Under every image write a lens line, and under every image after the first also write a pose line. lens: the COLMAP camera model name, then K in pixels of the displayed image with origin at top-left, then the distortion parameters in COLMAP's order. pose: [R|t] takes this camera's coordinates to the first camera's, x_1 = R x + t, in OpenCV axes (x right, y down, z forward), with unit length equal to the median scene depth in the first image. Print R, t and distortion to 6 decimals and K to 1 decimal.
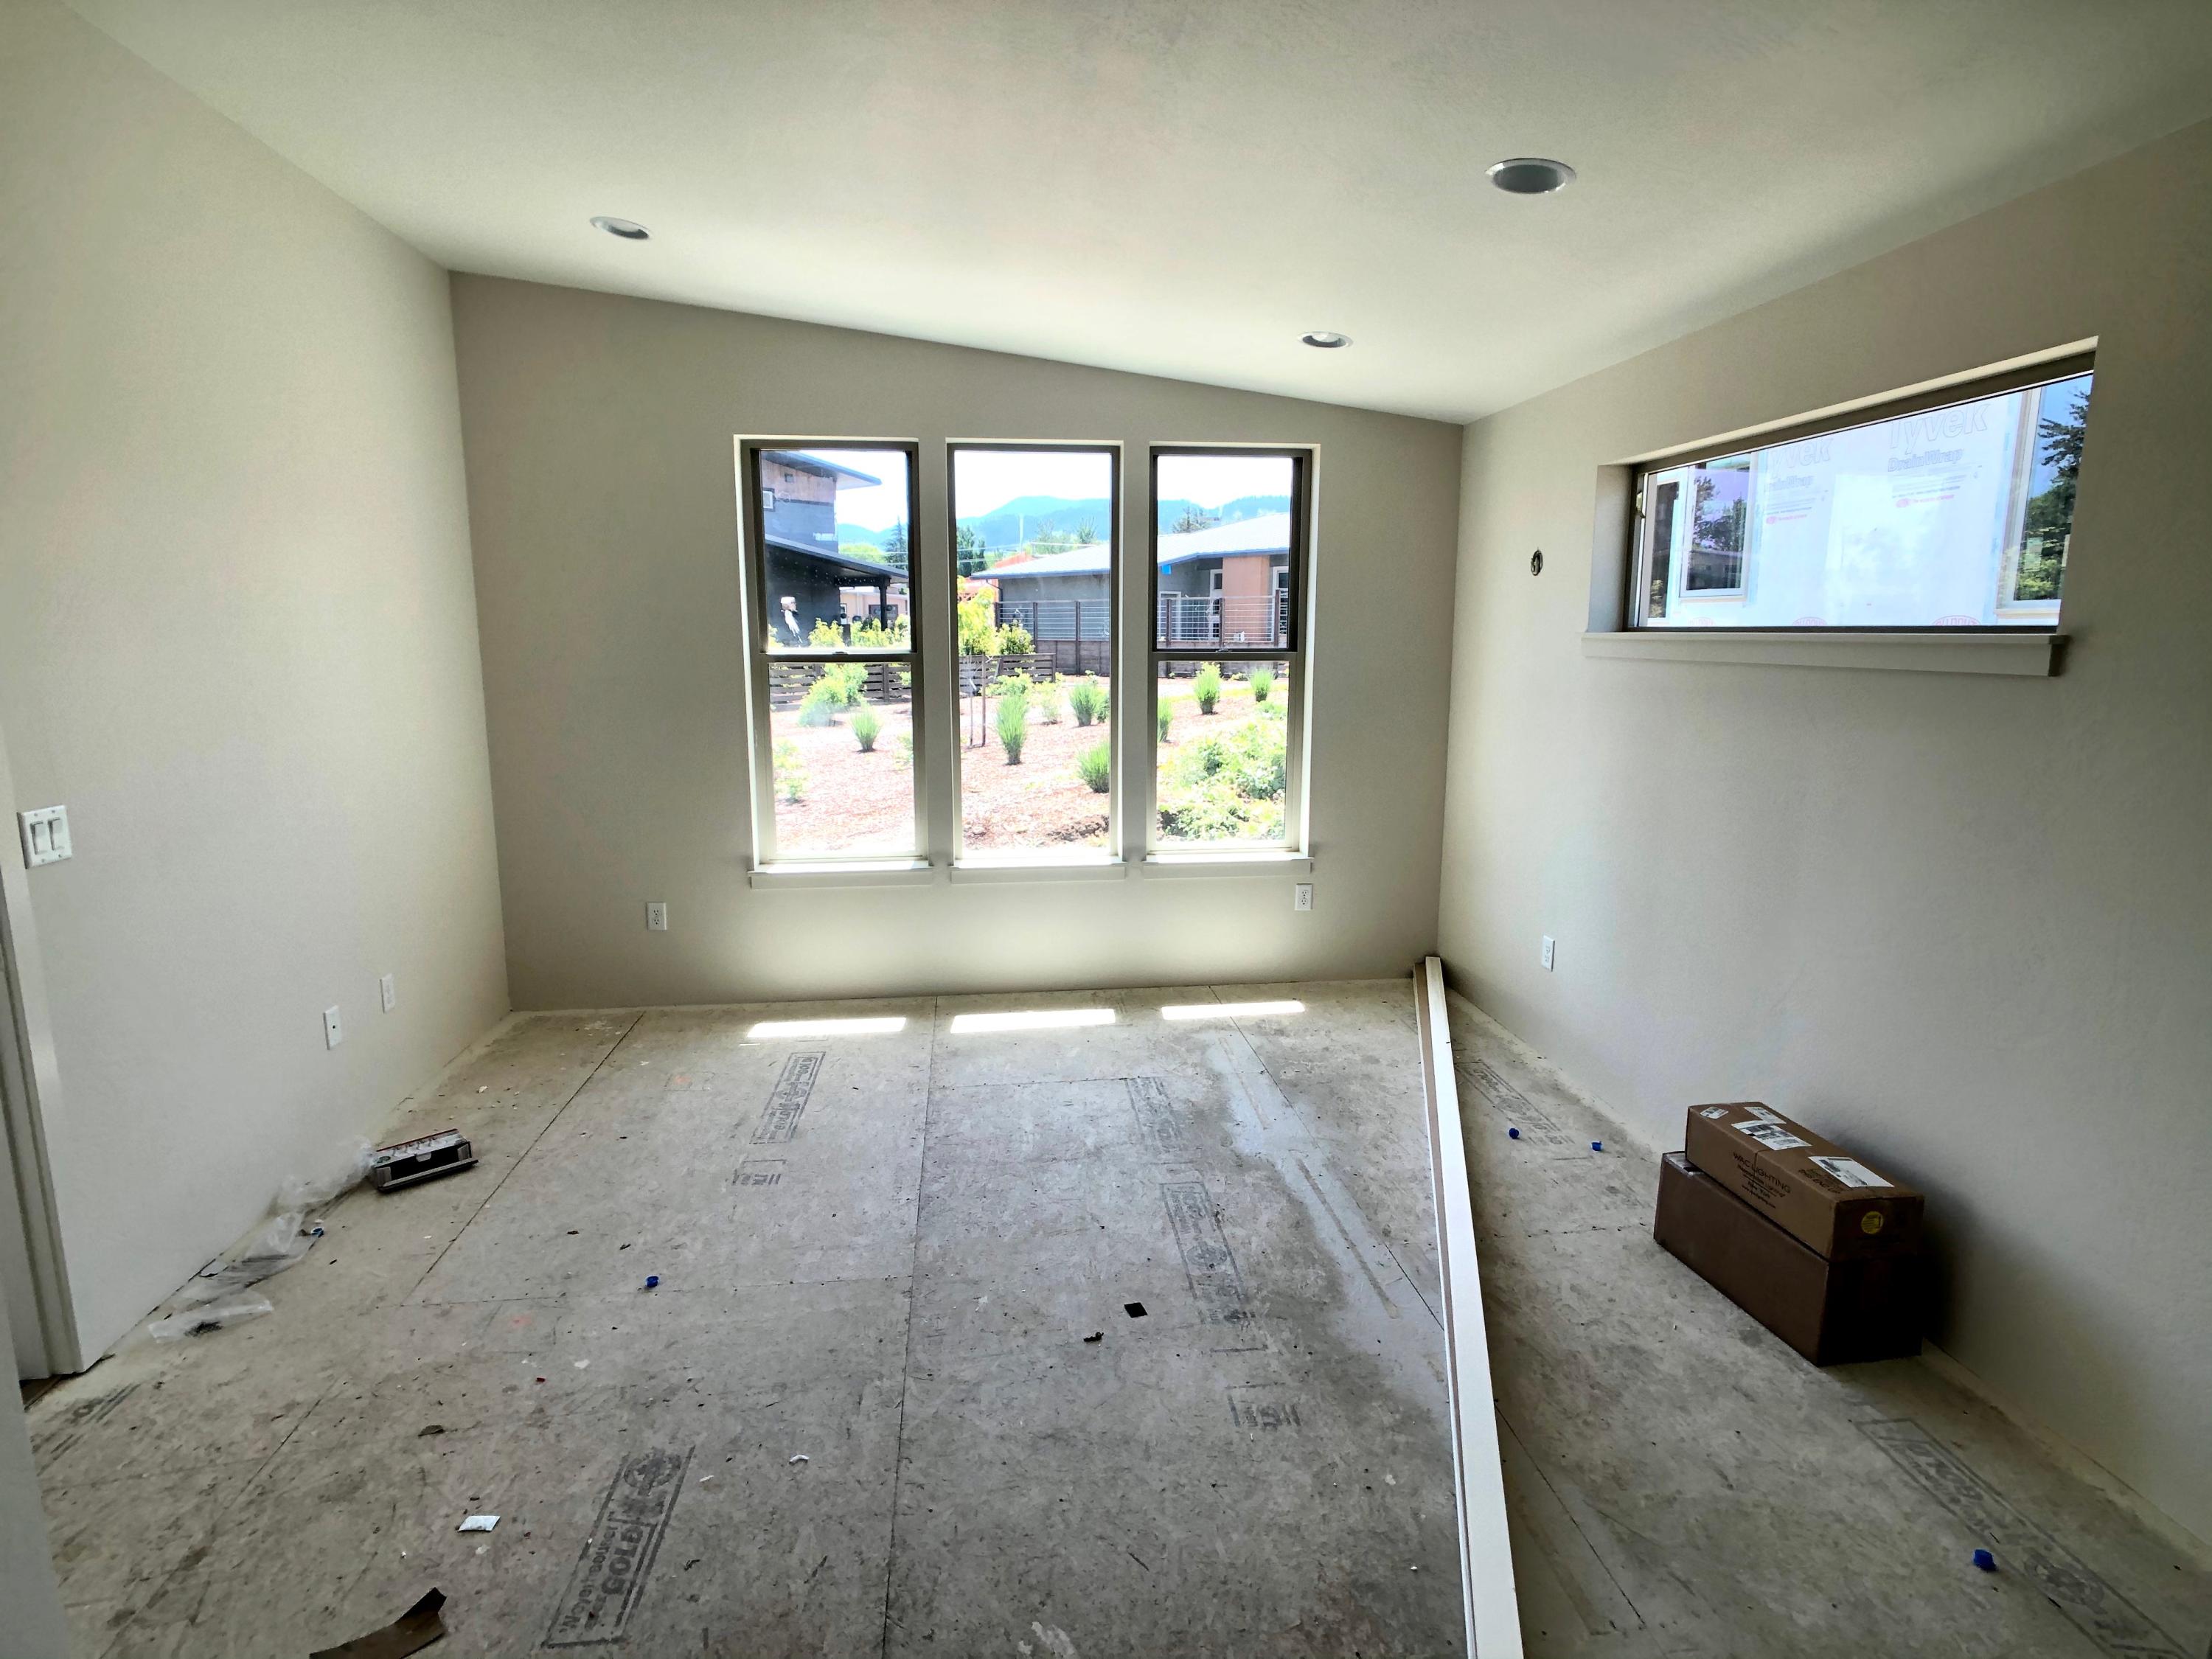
lens RADIAL K [[1182.3, 0, 1095.4], [0, 1182.3, 828.6], [0, 0, 1]] dist [-0.024739, 0.012619]
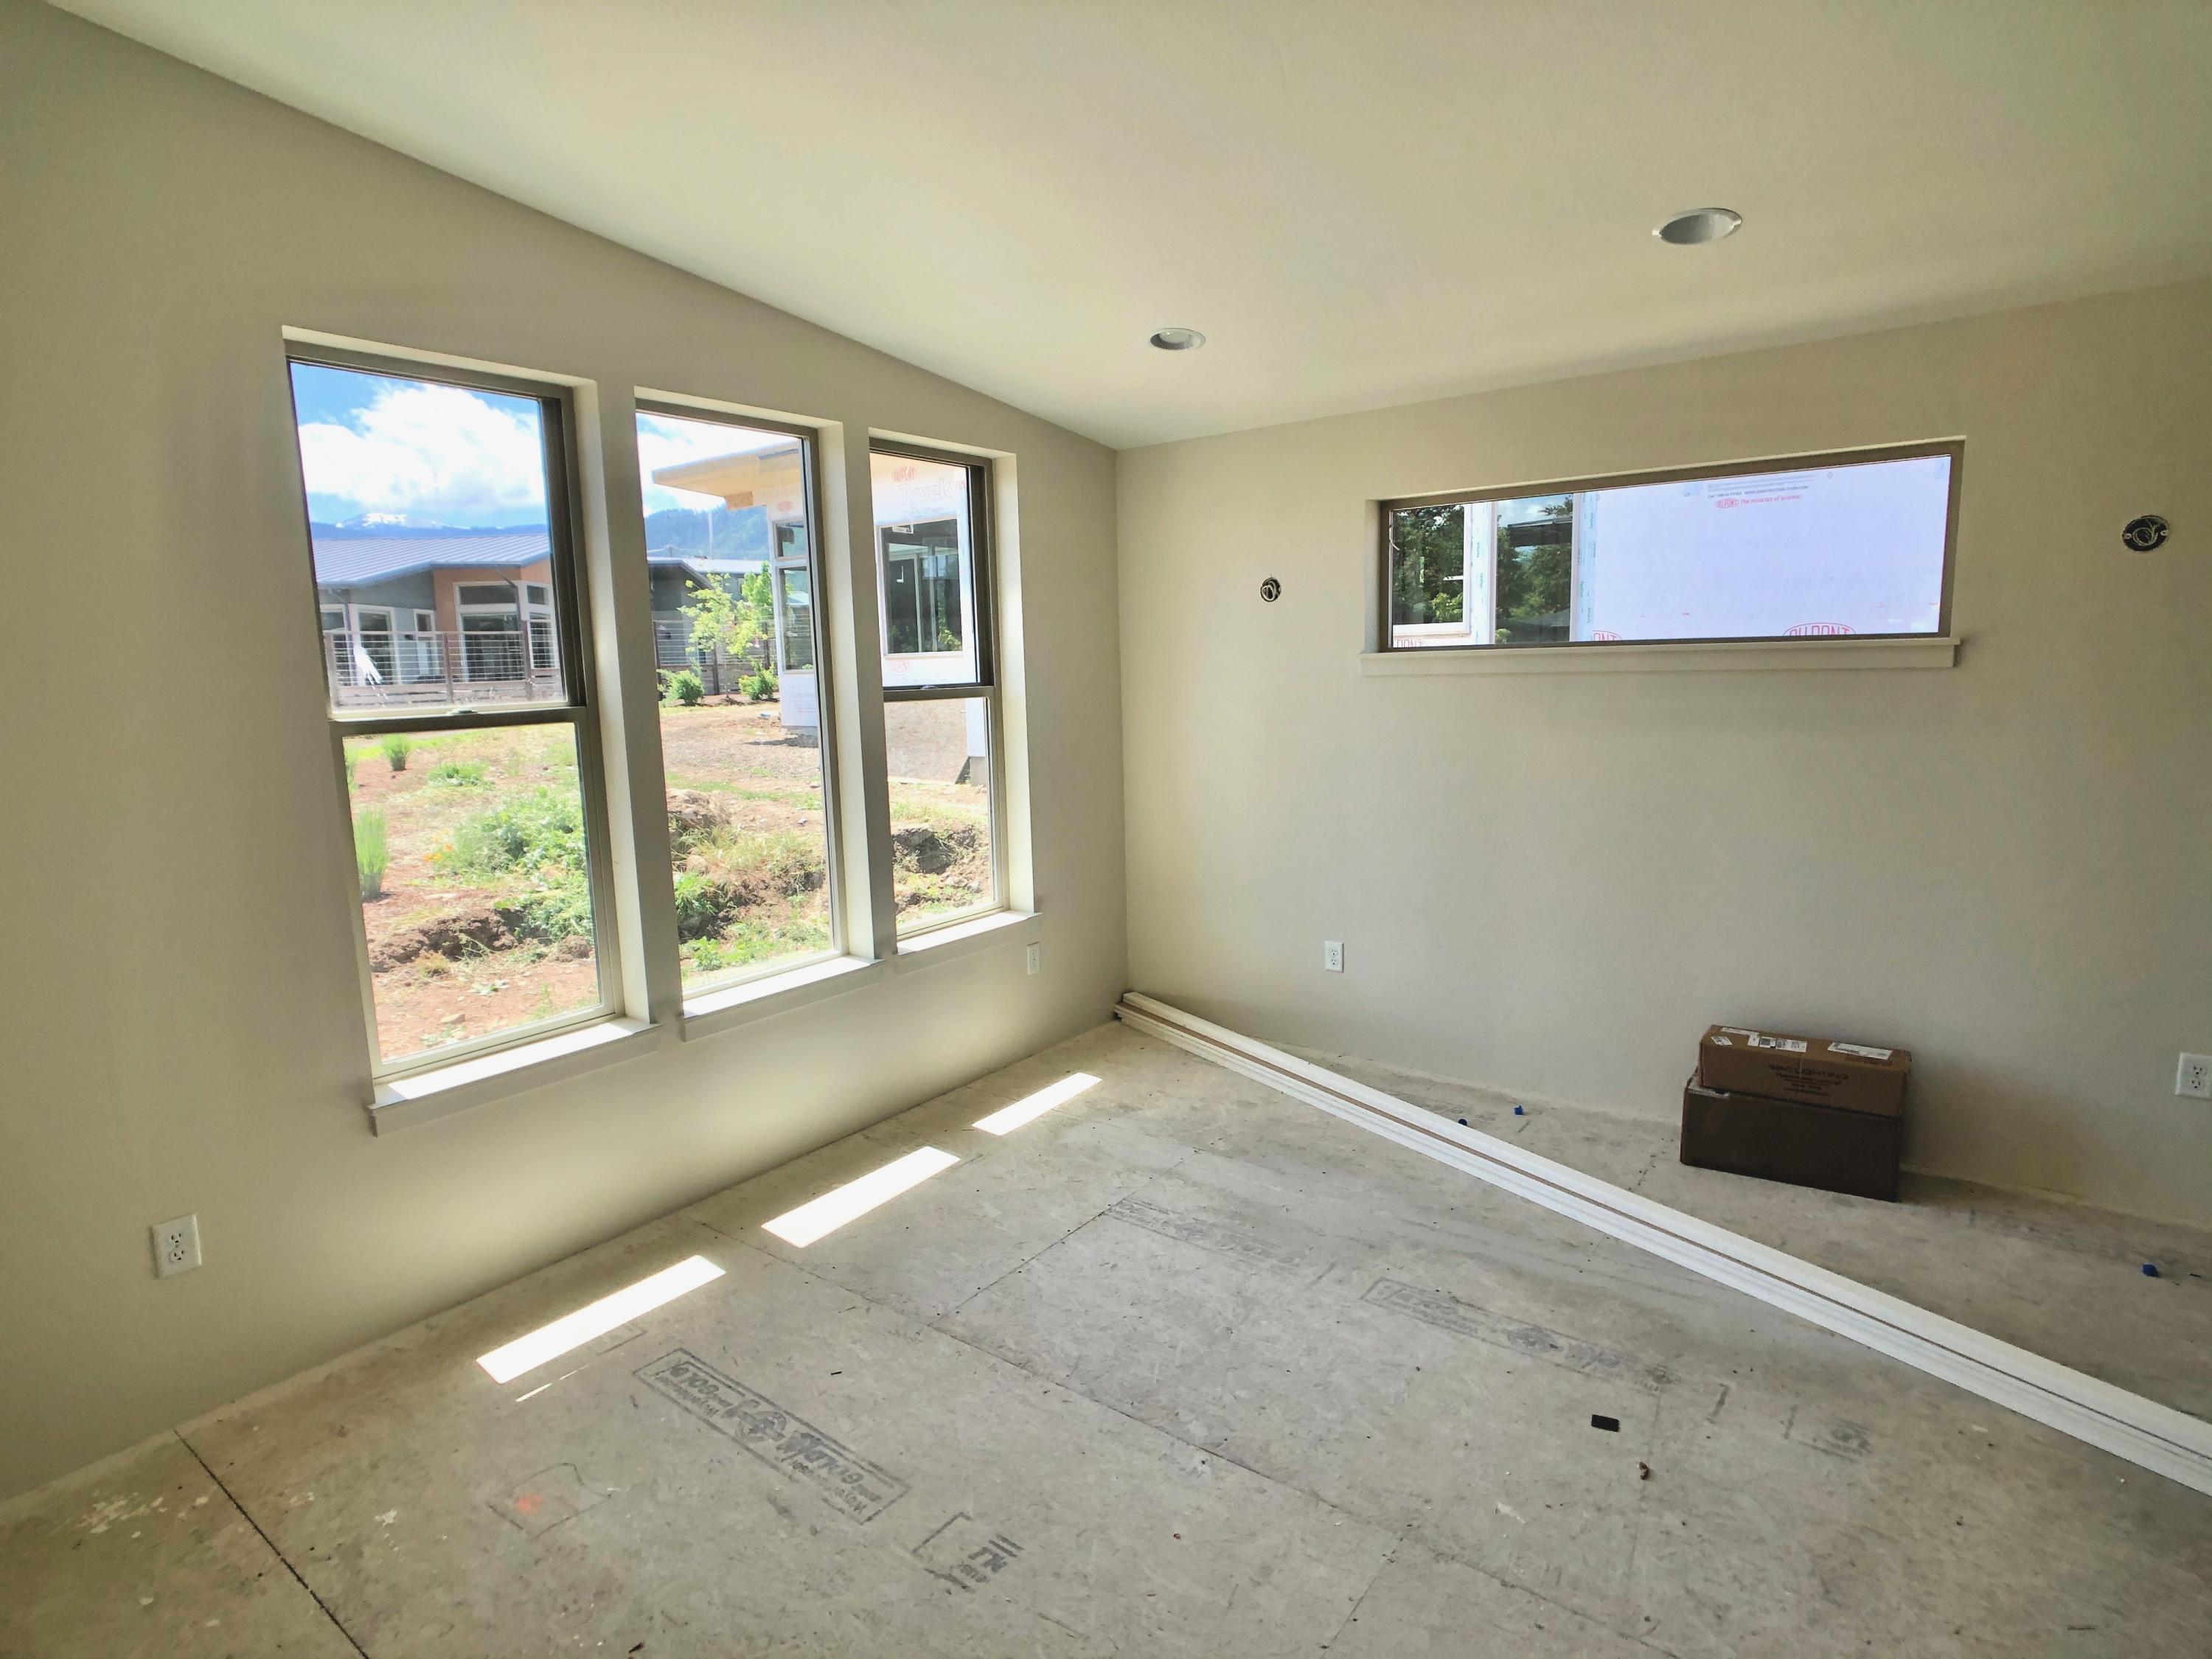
lens RADIAL K [[1194.0, 0, 1106.0], [0, 1194.0, 829.5], [0, 0, 1]] dist [-0.035678, 0.019553]
pose [[0.684333, -0.123837, 0.718577, -0.570897], [0.147308, 0.988633, 0.030089, -0.077457], [-0.714135, 0.085261, 0.694796, 0.446229]]
